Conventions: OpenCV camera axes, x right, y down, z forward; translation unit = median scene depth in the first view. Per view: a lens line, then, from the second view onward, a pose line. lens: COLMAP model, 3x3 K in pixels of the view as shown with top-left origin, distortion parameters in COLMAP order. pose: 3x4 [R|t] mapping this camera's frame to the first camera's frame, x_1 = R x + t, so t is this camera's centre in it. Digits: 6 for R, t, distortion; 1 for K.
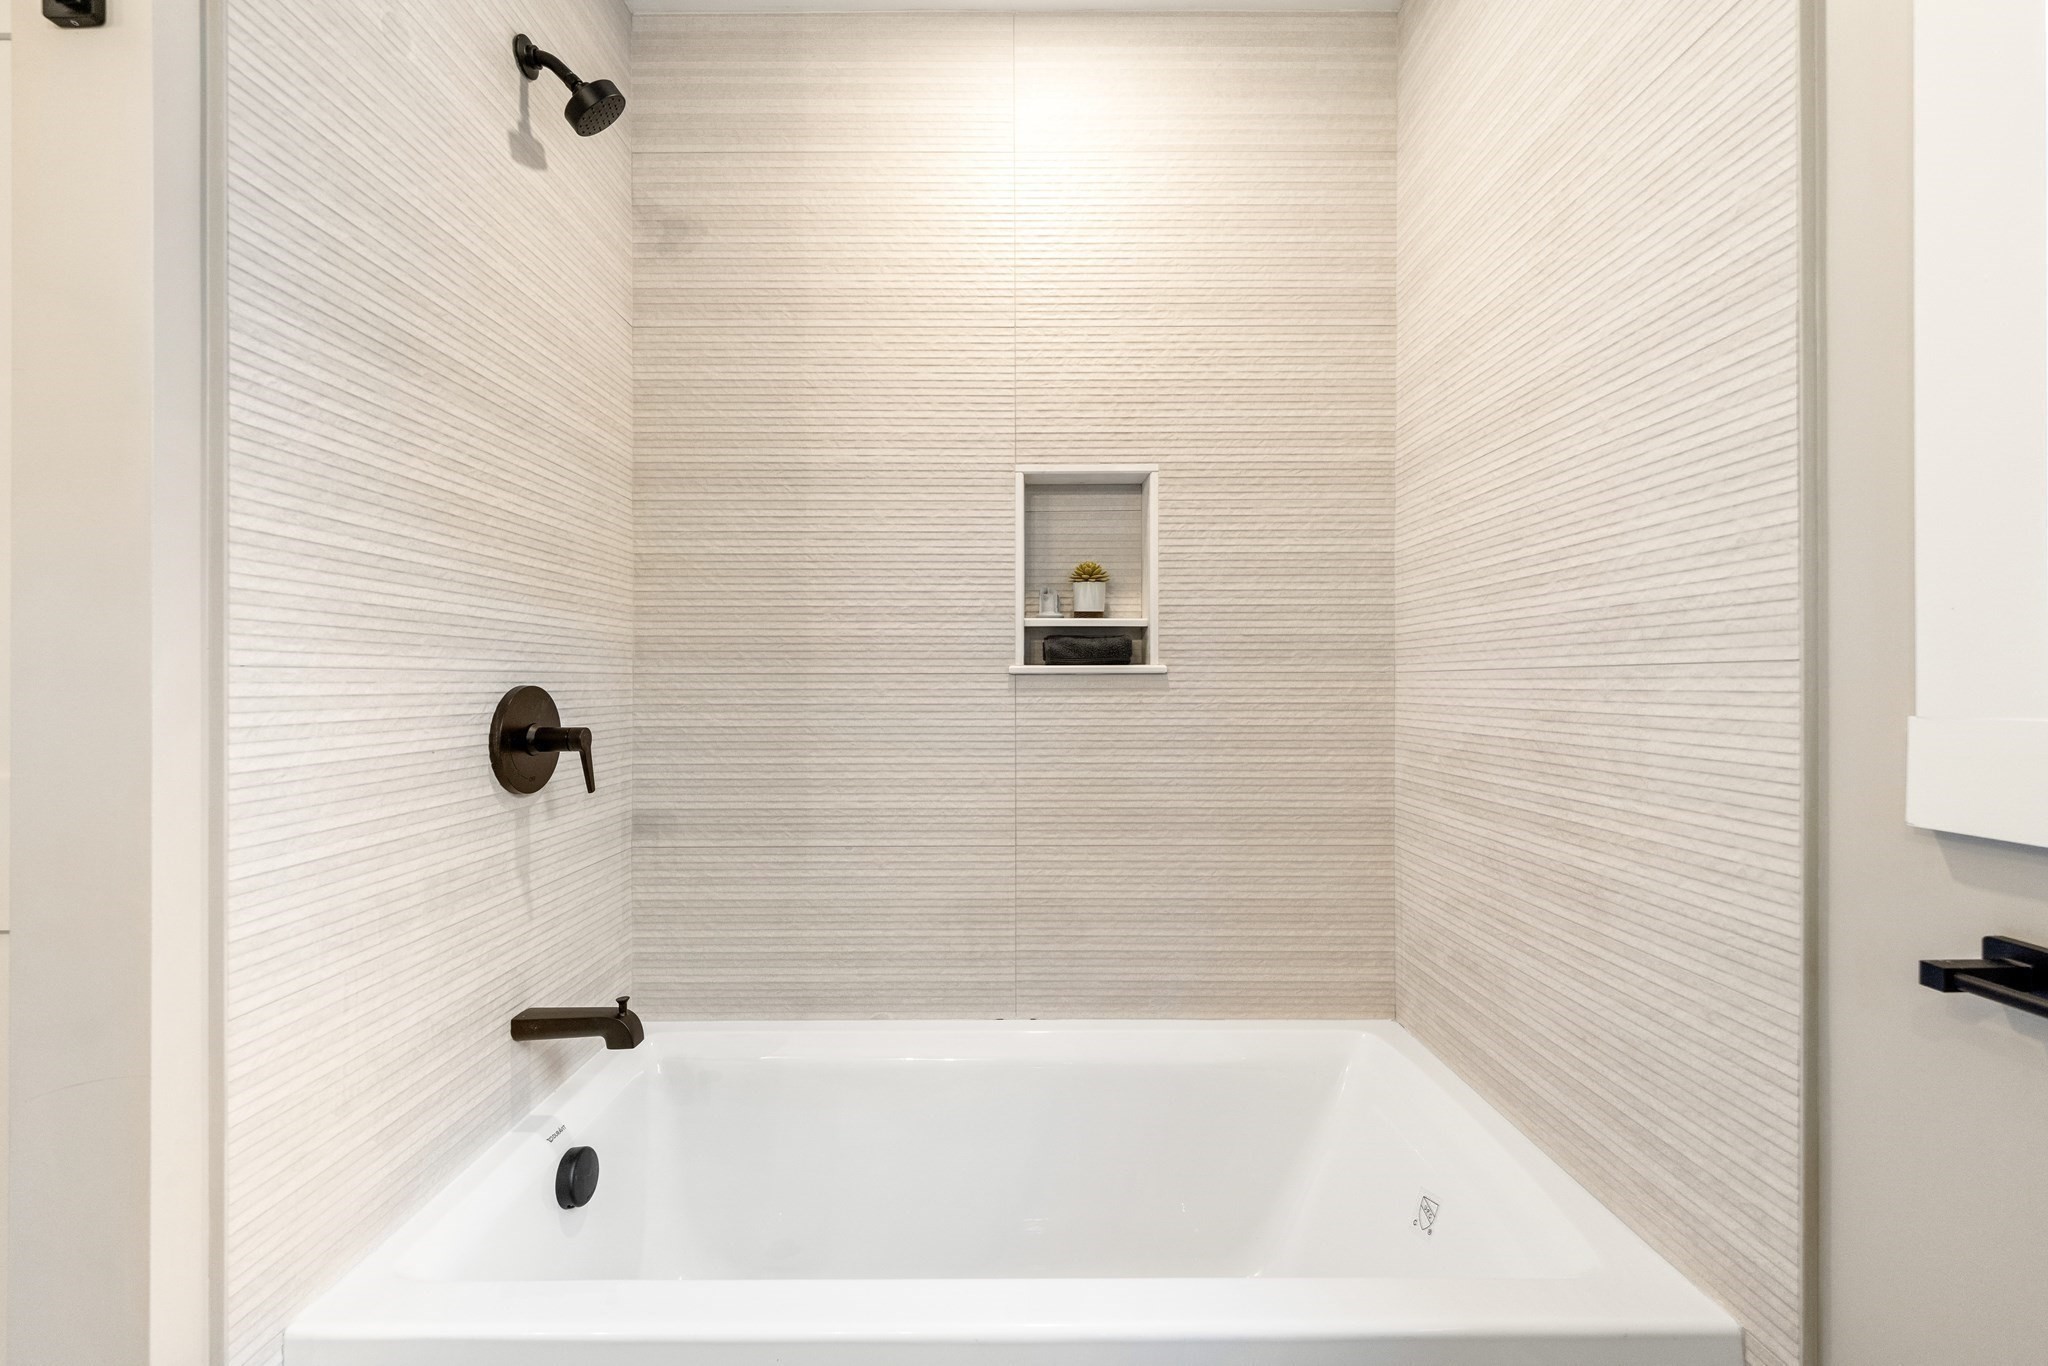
lens RADIAL K [[842.2, 0, 1027.5], [0, 842.2, 687.4], [0, 0, 1]] dist [-0.013314, -0.000650]
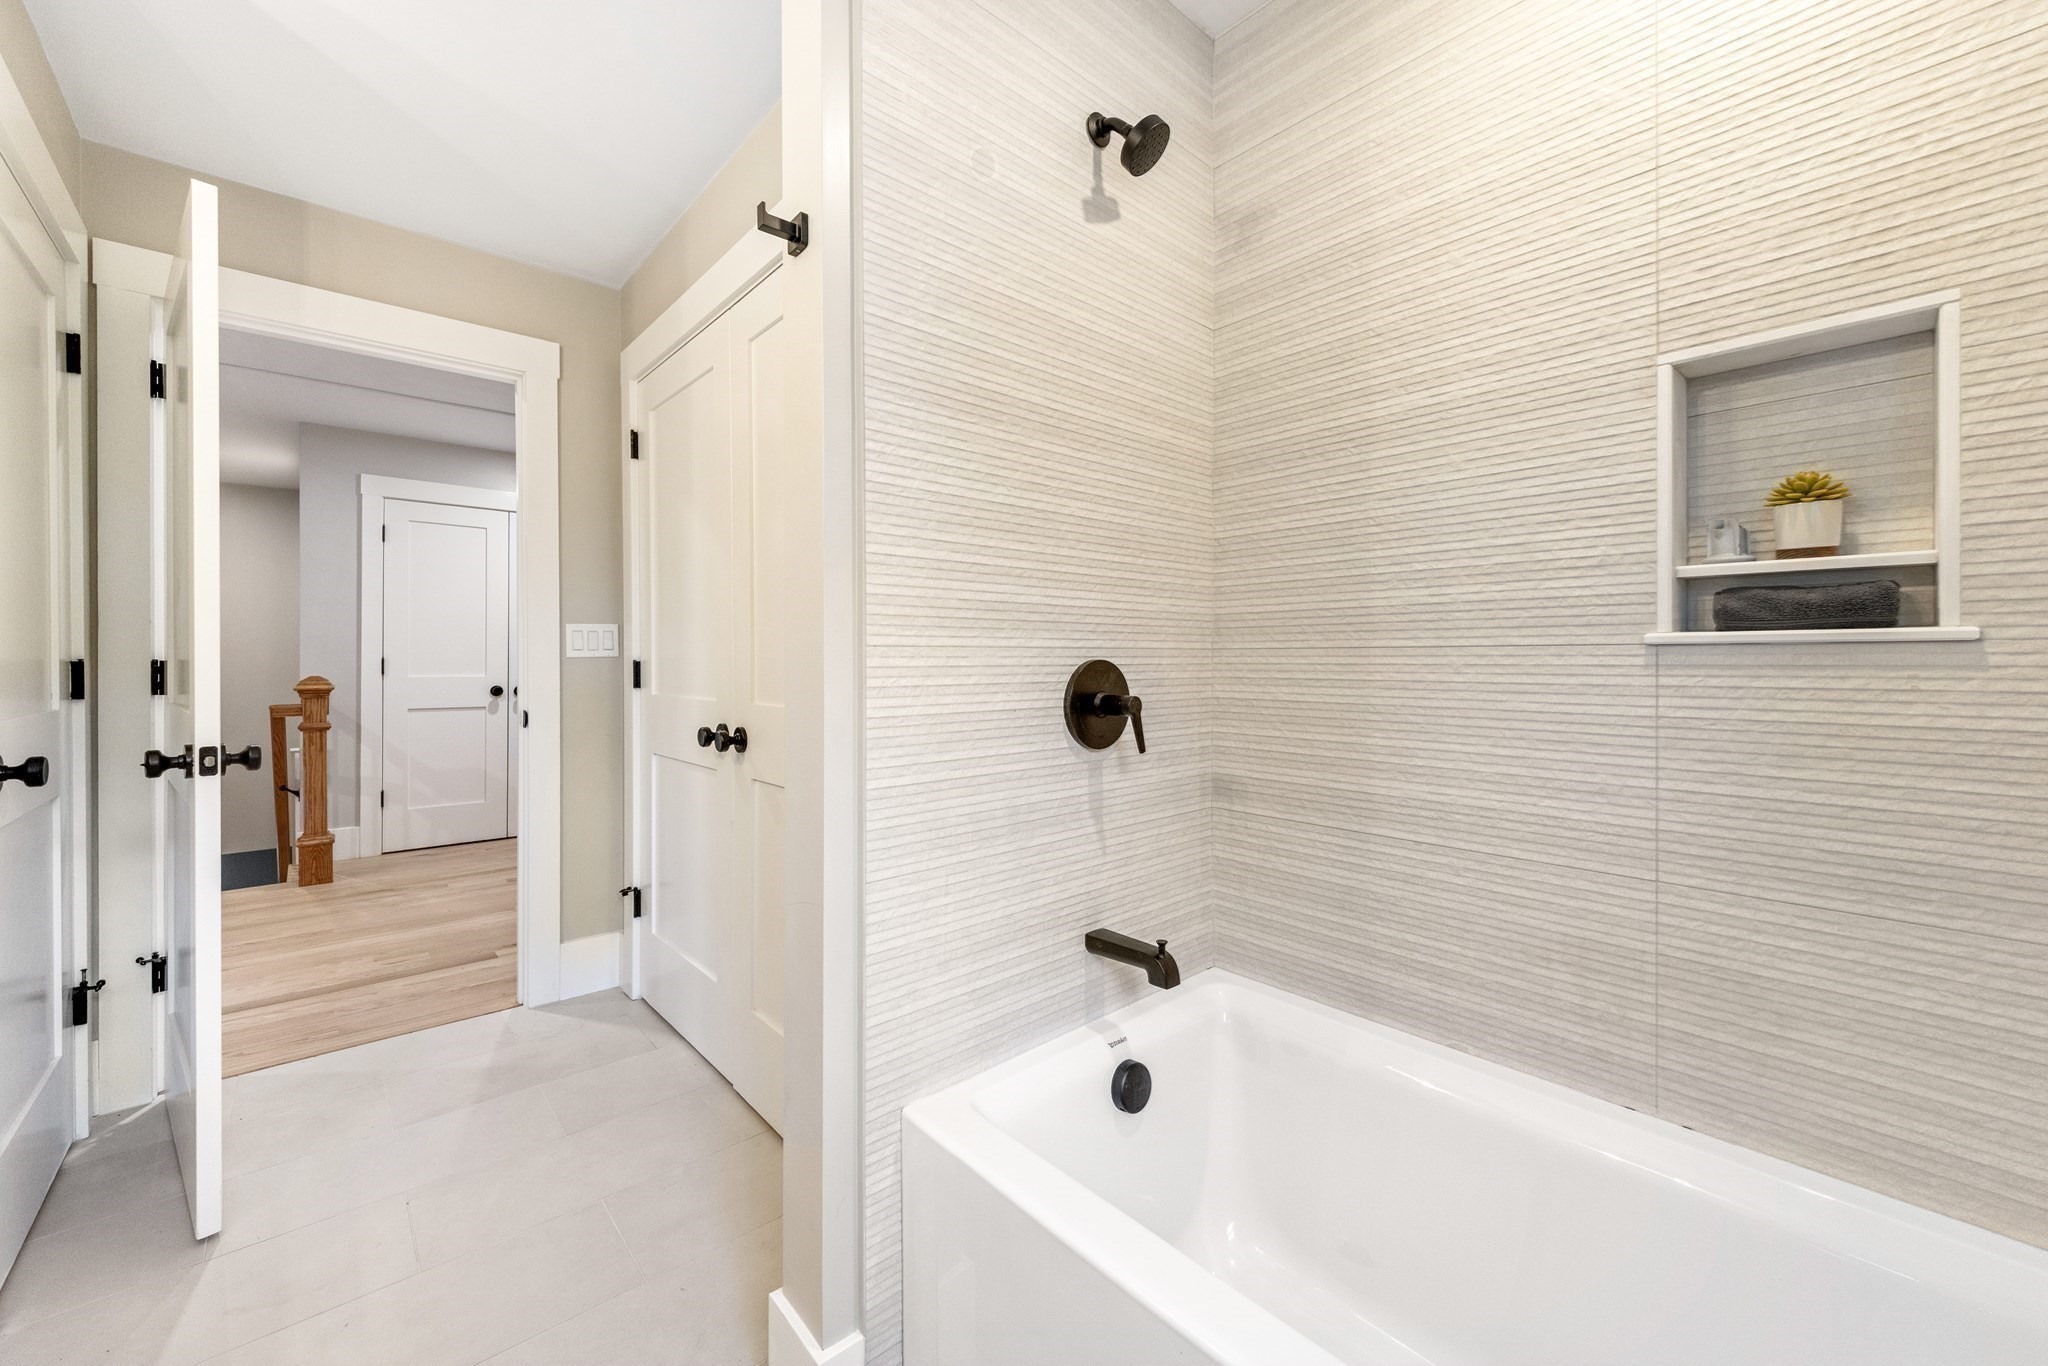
lens RADIAL K [[787.0, 0, 1011.8], [0, 787.0, 666.2], [0, 0, 1]] dist [-0.002577, -0.003598]
pose [[0.649146, 0.007892, -0.760623, 0.140168], [-0.003664, 0.999967, 0.007249, -0.000345], [0.760655, -0.001919, 0.649153, 0.138003]]
